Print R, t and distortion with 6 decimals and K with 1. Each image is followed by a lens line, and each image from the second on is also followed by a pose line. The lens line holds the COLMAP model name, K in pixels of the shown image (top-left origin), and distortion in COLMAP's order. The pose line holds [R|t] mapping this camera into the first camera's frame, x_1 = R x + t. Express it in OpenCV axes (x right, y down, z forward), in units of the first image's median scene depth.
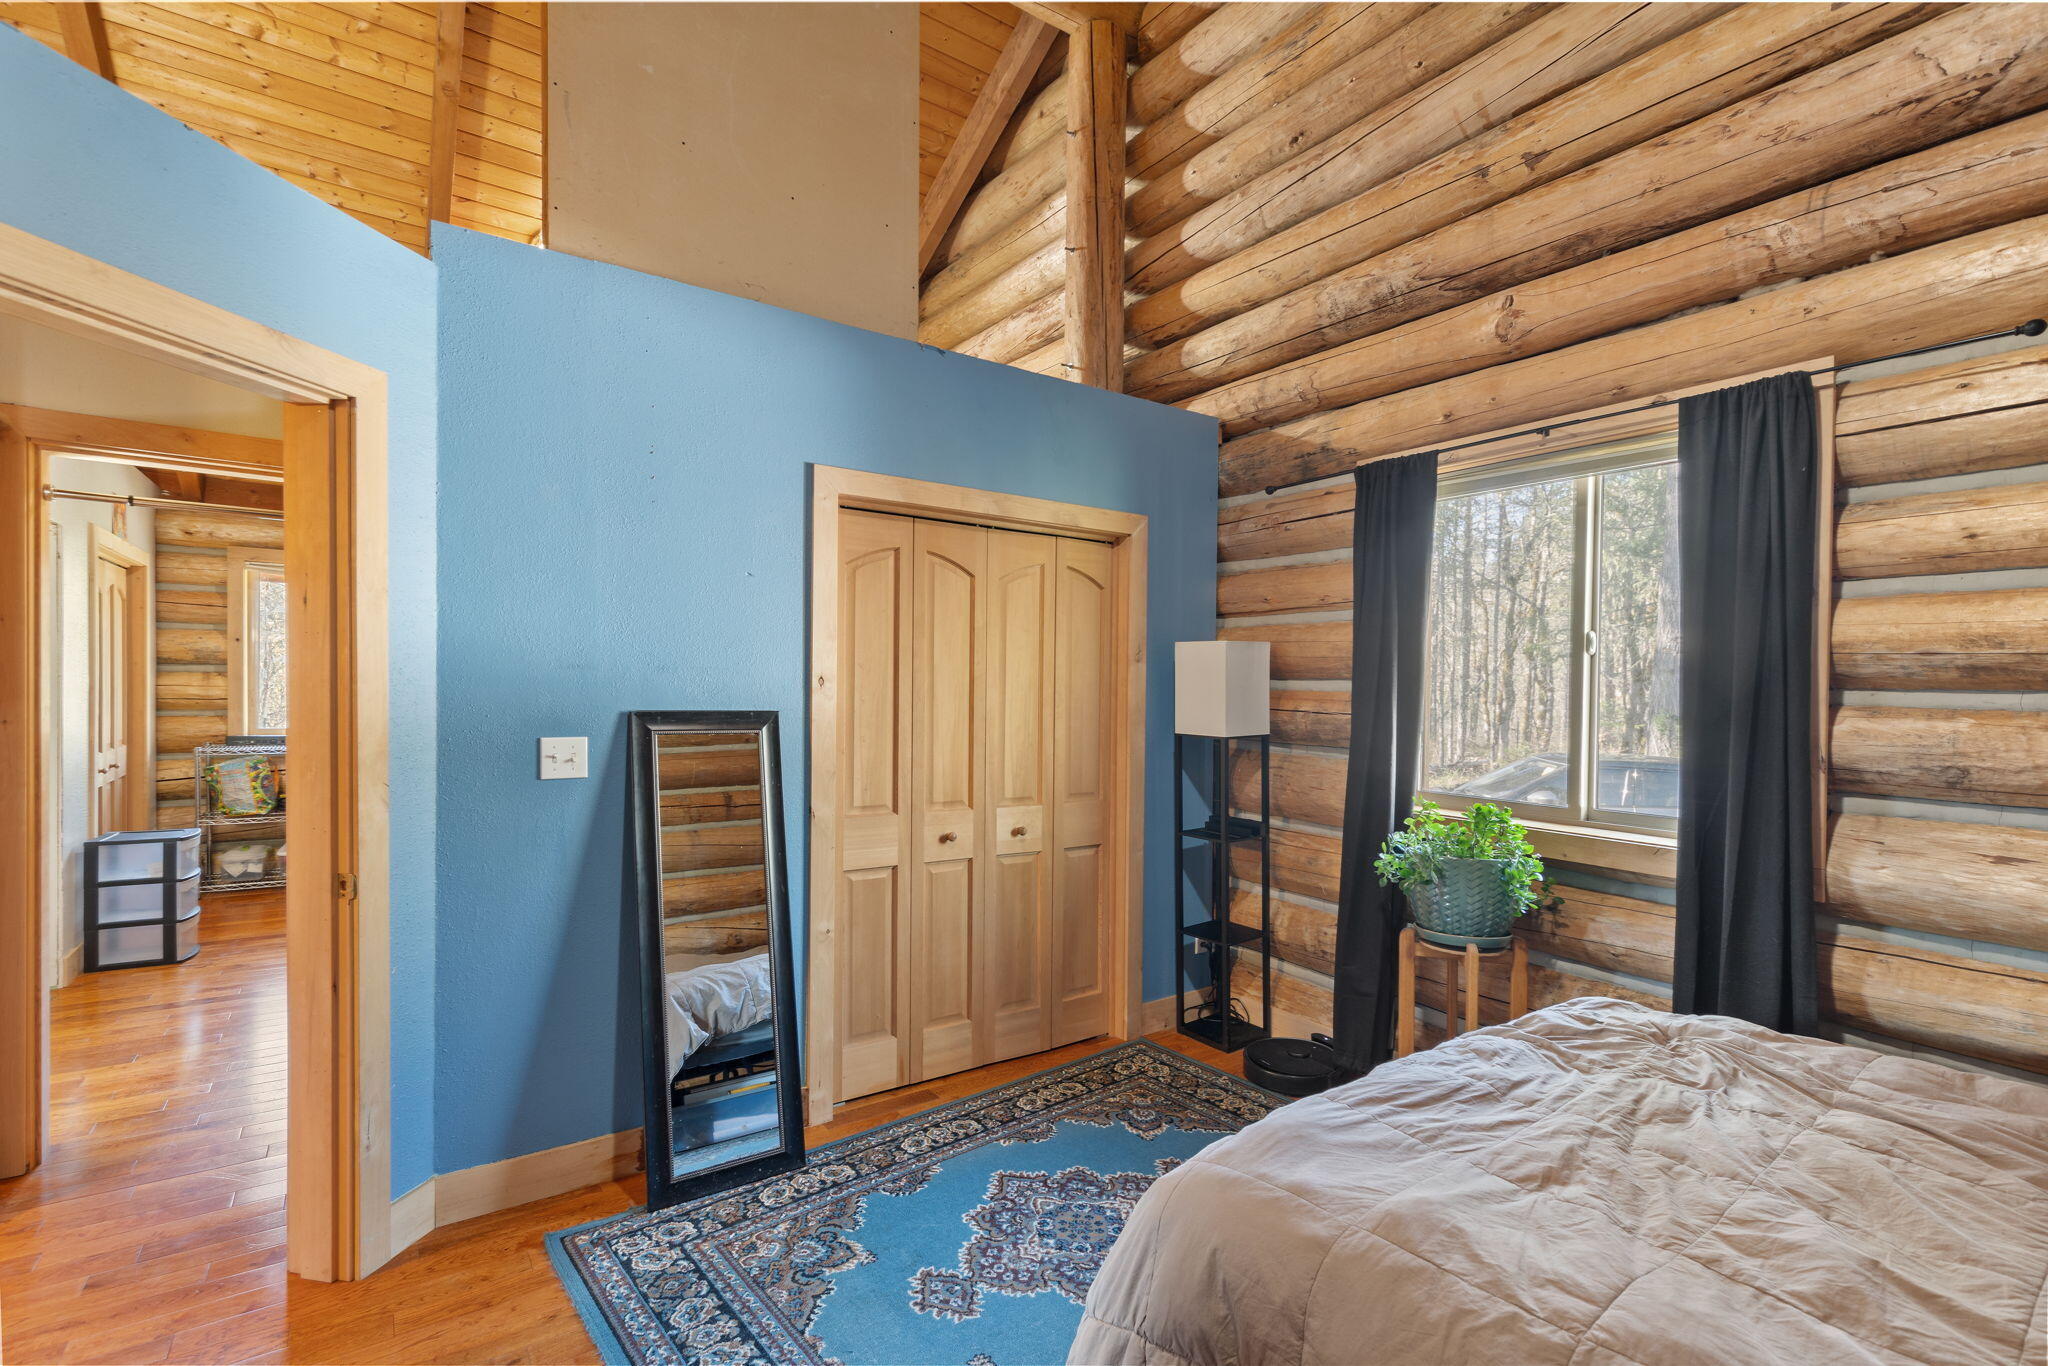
lens RADIAL K [[956.9, 0, 1039.3], [0, 956.9, 689.5], [0, 0, 1]] dist [0.015337, -0.000825]
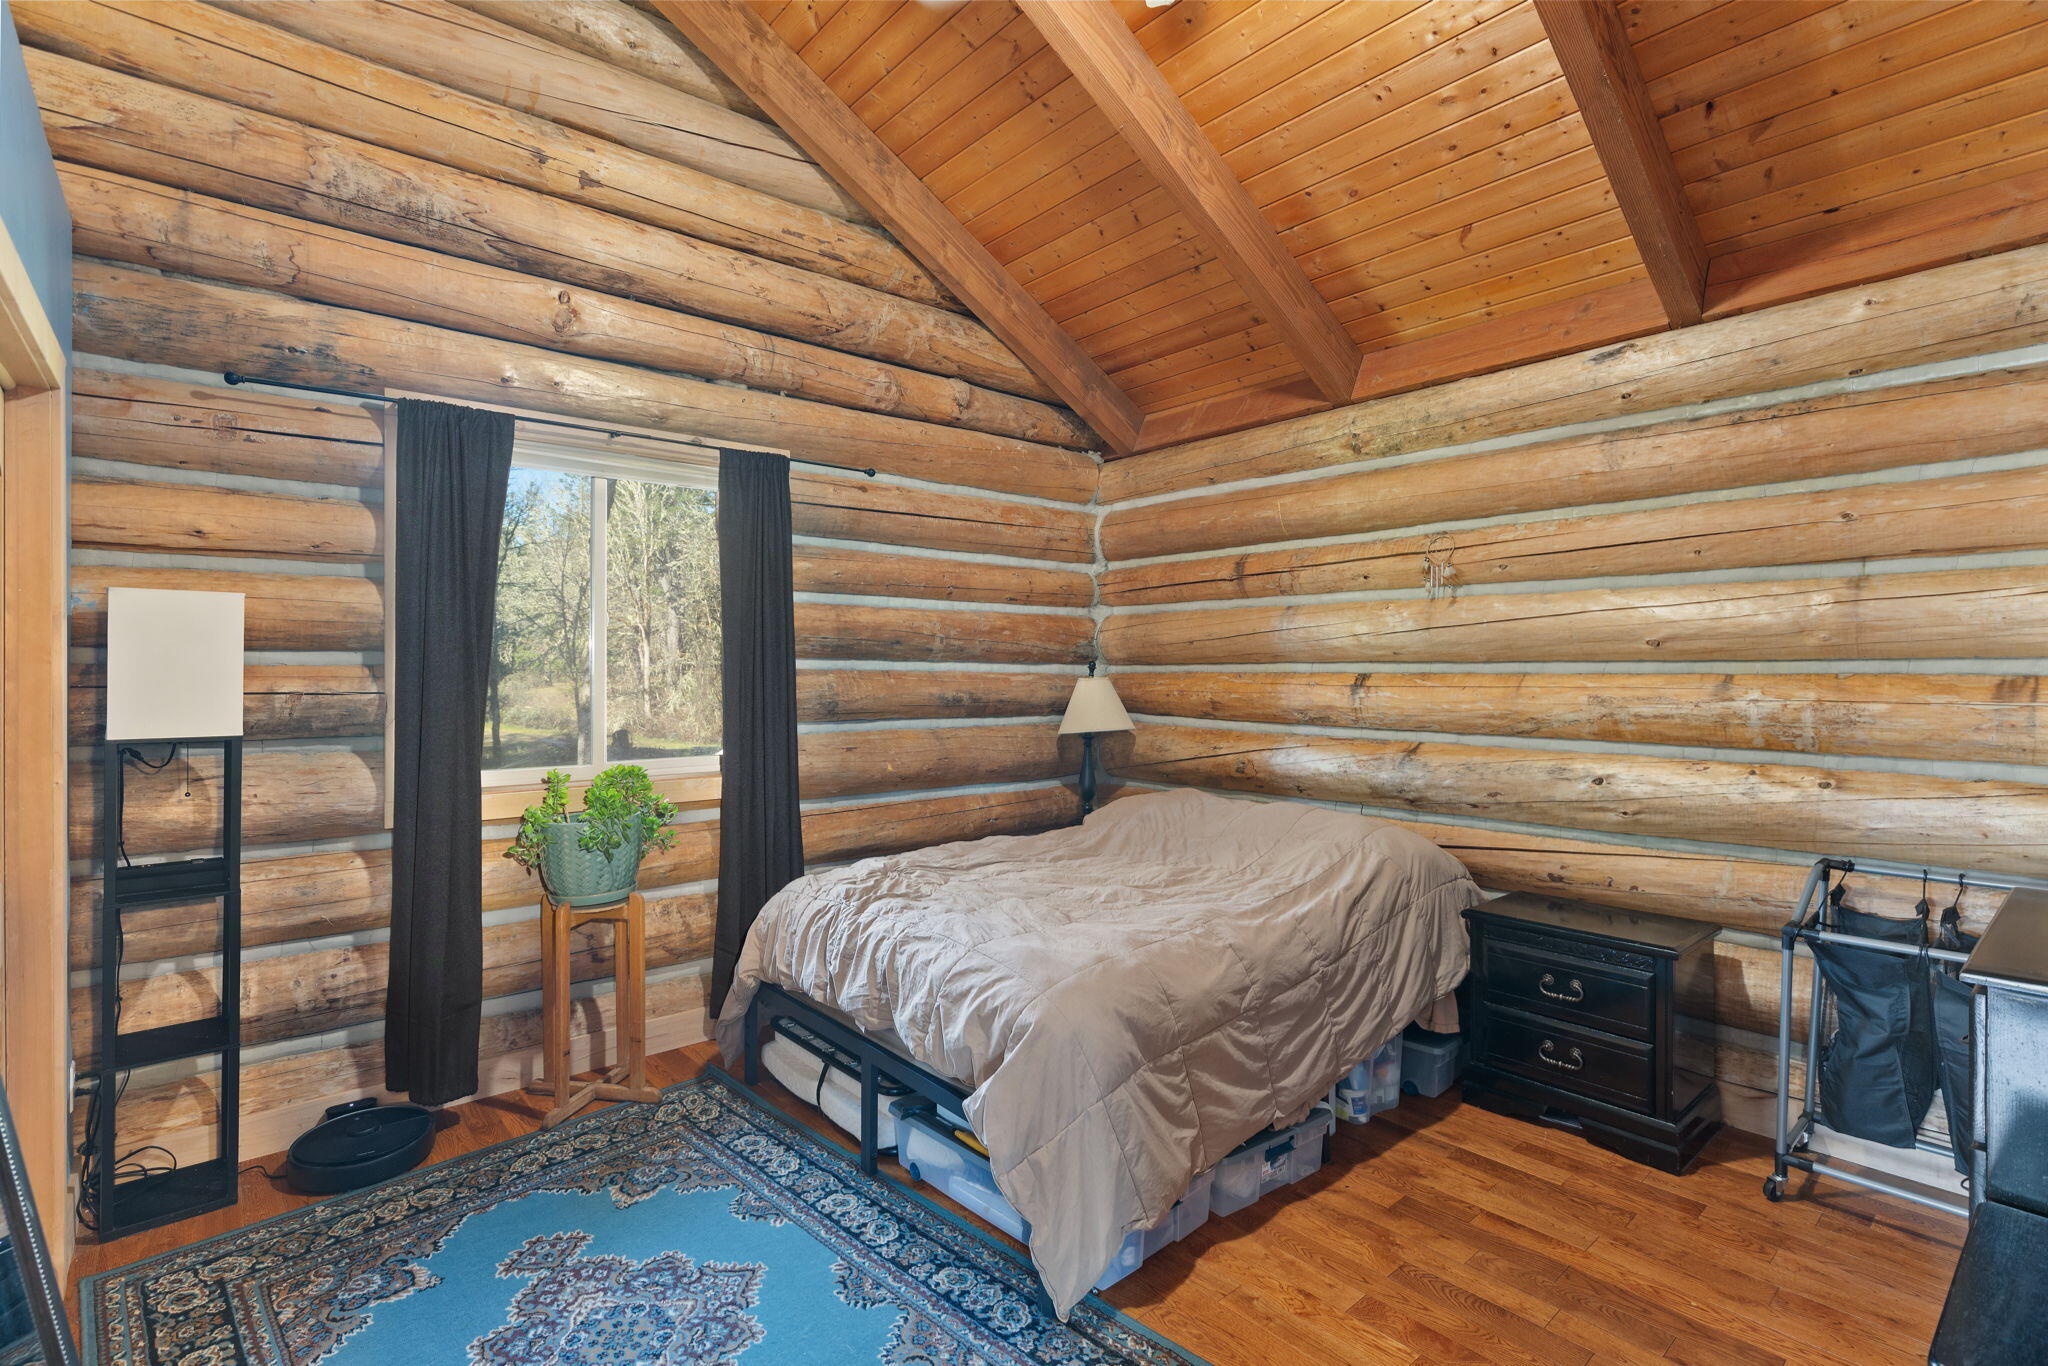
lens RADIAL K [[956.9, 0, 1036.9], [0, 956.9, 668.8], [0, 0, 1]] dist [0.015337, -0.000825]
pose [[-0.101193, -0.009389, 0.994822, -0.614184], [0.012551, 0.999864, 0.010713, 0.003443], [-0.994788, 0.013570, -0.101062, 0.580215]]
